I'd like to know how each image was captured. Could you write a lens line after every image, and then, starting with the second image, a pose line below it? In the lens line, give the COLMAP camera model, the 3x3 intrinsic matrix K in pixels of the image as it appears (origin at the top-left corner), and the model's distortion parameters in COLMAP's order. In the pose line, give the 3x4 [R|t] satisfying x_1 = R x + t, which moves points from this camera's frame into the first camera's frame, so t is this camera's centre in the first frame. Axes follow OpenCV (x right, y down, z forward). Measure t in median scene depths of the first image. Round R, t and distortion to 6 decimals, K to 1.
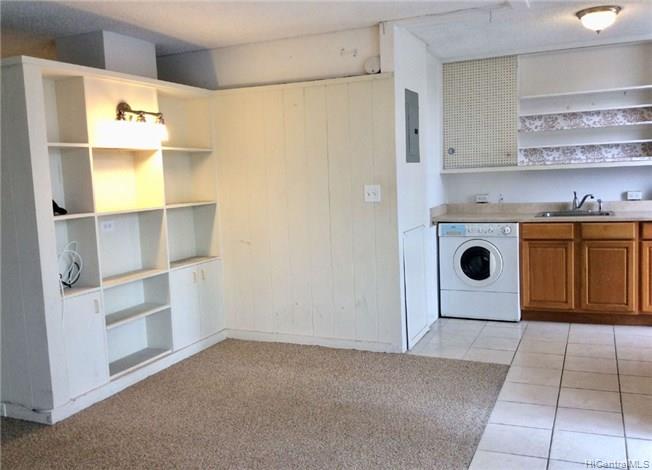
lens RADIAL K [[589.0, 0, 326.0], [0, 589.0, 235.0], [0, 0, 1]] dist [0.012914, 0.005704]
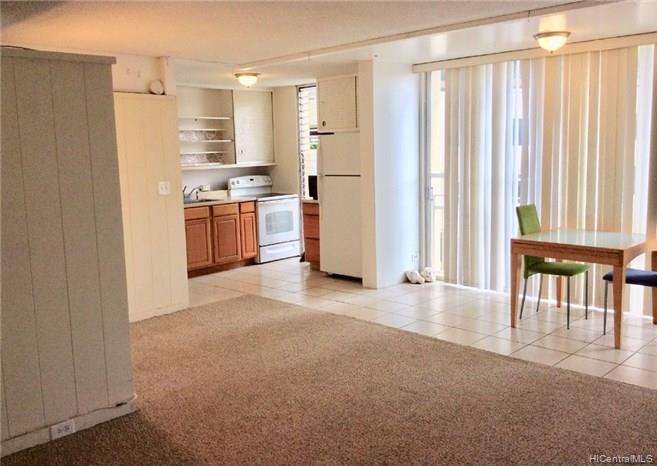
lens RADIAL K [[617.7, 0, 328.5], [0, 617.7, 233.0], [0, 0, 1]] dist [-0.003141, -0.001790]
pose [[0.319003, -0.092539, 0.943225, -0.954518], [0.113026, 0.991834, 0.059082, -0.011256], [-0.940990, 0.087761, 0.326857, 0.212584]]
